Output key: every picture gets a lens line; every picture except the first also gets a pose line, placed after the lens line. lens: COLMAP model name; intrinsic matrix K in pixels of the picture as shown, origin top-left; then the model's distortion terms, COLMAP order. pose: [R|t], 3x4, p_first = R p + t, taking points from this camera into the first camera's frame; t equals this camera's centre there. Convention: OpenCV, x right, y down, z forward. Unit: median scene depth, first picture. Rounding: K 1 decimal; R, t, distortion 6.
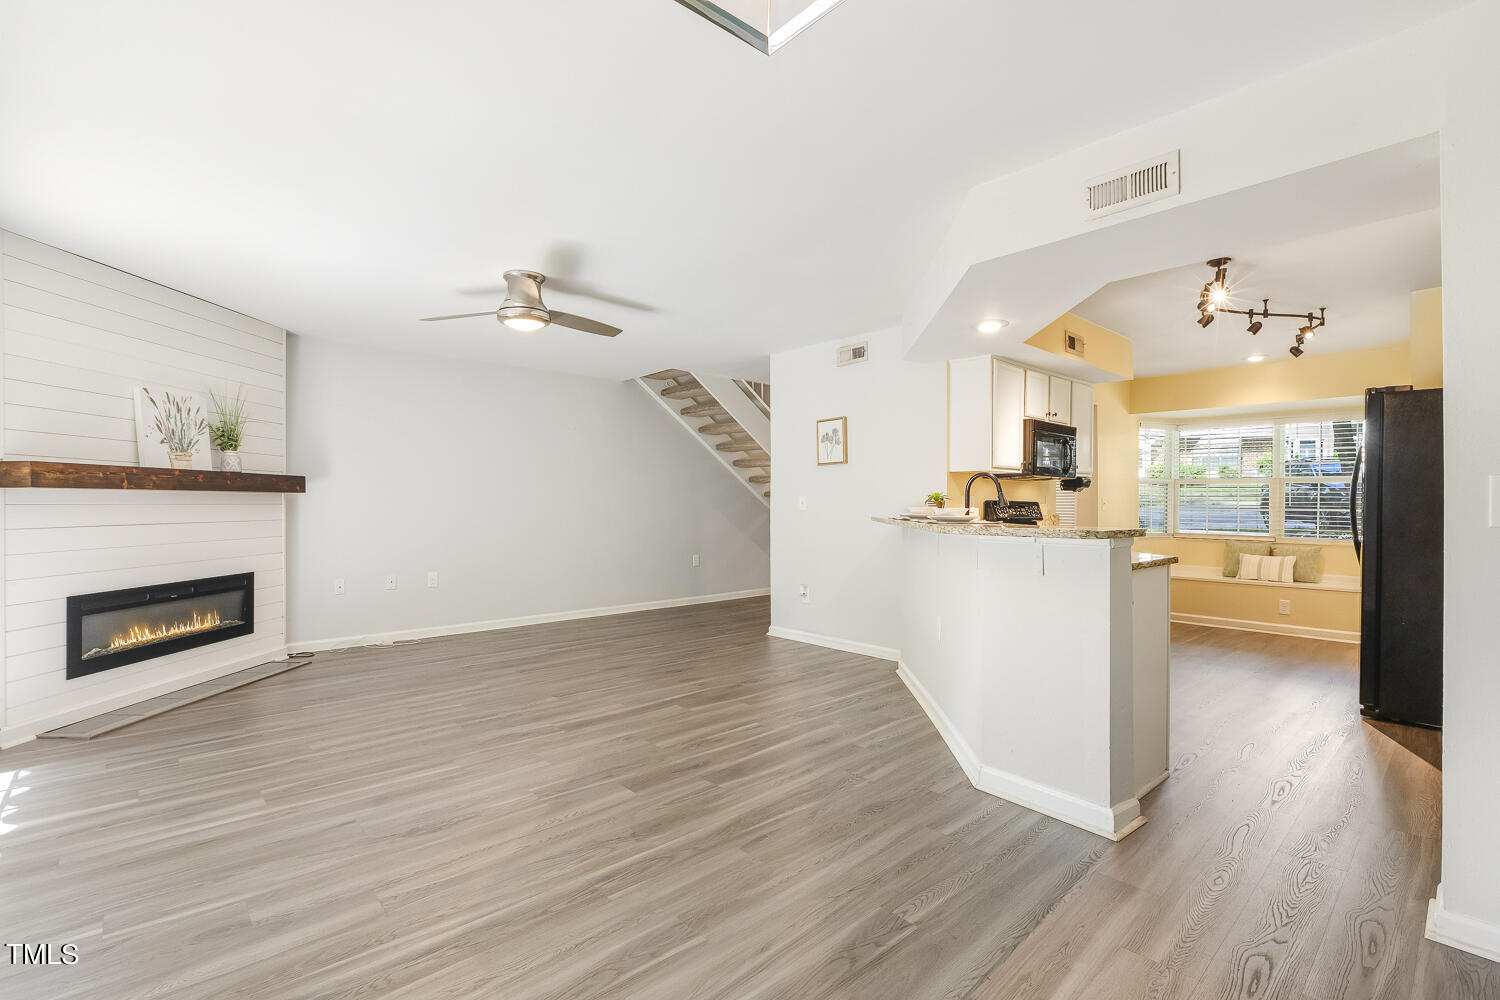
lens RADIAL K [[677.3, 0, 746.0], [0, 677.3, 506.5], [0, 0, 1]] dist [-0.015892, 0.000699]
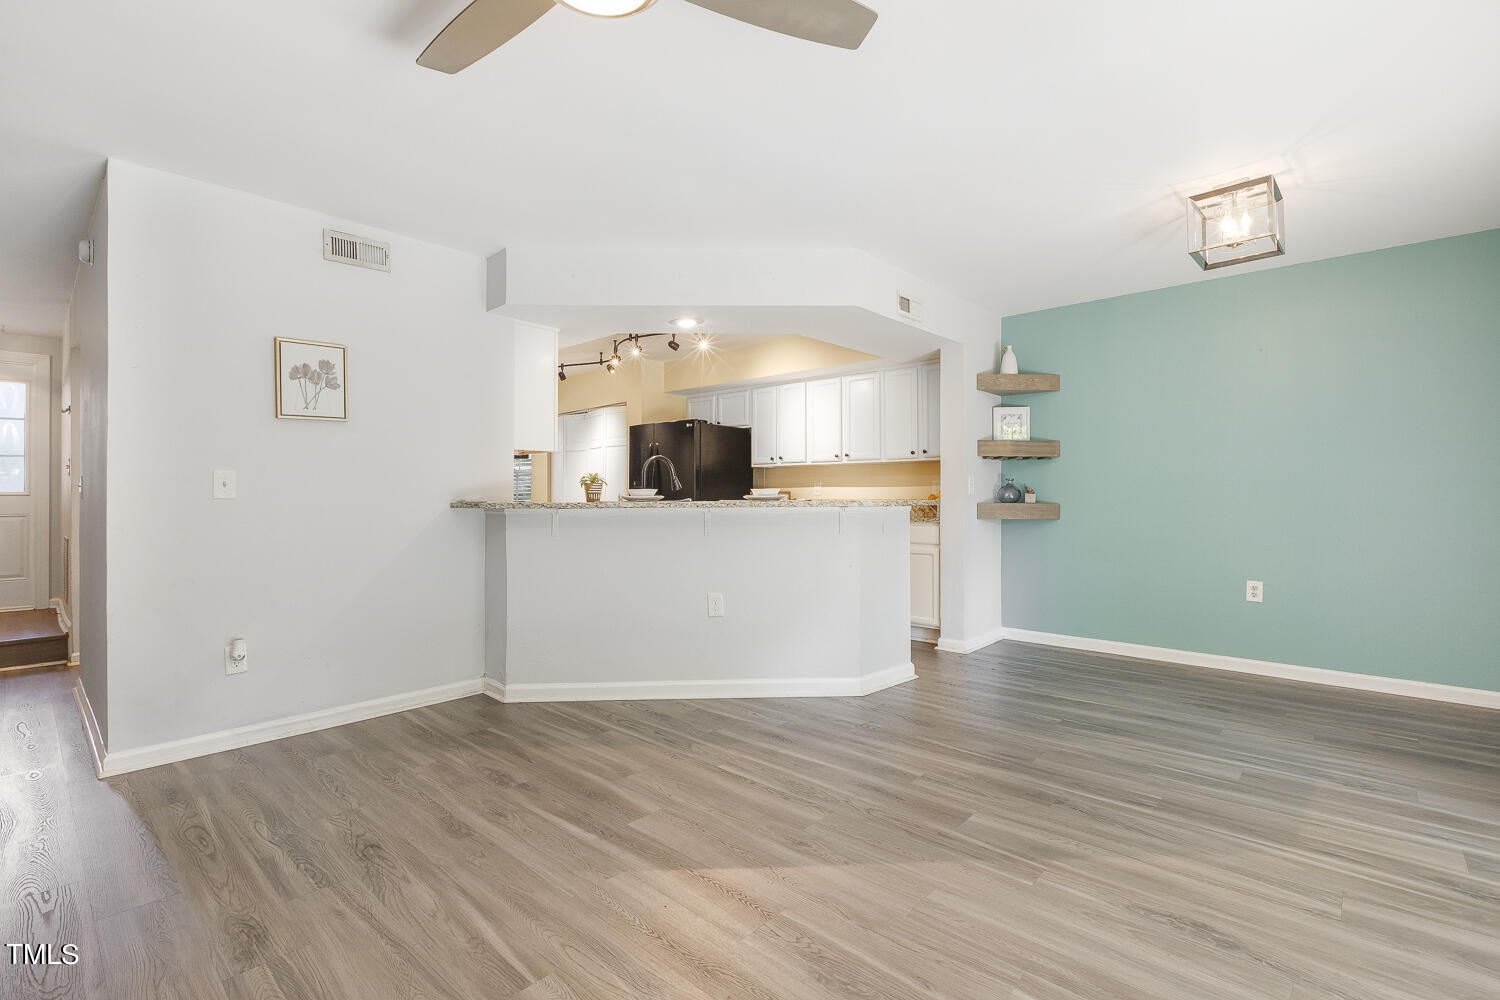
lens RADIAL K [[677.3, 0, 755.7], [0, 677.3, 492.8], [0, 0, 1]] dist [-0.015892, 0.000699]
pose [[-0.091052, 0.002574, 0.995843, -0.707139], [0.011727, 0.999930, -0.001512, 0.010618], [-0.995777, 0.011540, -0.091076, 0.961530]]
